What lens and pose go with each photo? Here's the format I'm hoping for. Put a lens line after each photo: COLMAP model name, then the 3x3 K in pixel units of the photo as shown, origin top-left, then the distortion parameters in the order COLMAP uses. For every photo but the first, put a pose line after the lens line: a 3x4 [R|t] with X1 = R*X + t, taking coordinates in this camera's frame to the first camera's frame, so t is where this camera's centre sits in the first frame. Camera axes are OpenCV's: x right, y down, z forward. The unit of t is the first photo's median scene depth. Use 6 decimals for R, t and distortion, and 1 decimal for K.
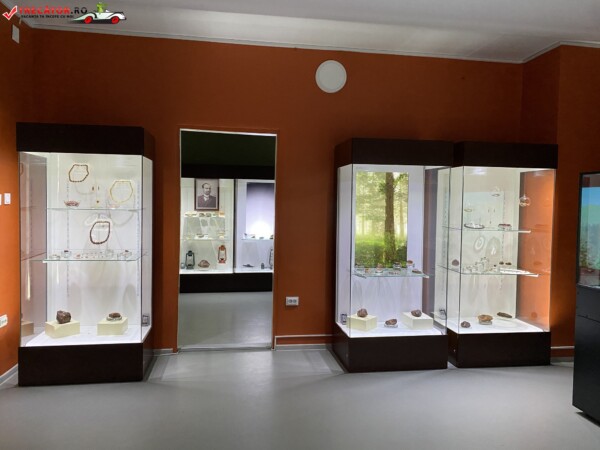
lens RADIAL K [[465.0, 0, 300.0], [0, 465.0, 225.0], [0, 0, 1]] dist [-0.001774, -0.003603]
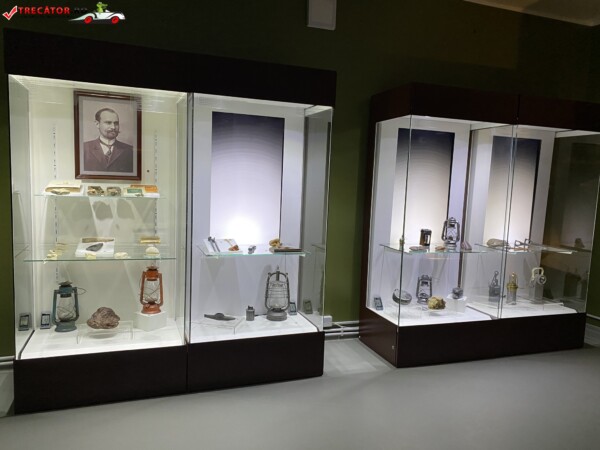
lens RADIAL K [[465.0, 0, 300.0], [0, 465.0, 225.0], [0, 0, 1]] dist [-0.001774, -0.003603]
pose [[0.980504, -0.001217, 0.196494, -0.120654], [-0.010950, 0.998089, 0.060819, -0.018414], [-0.196192, -0.061785, 0.978617, 0.587148]]
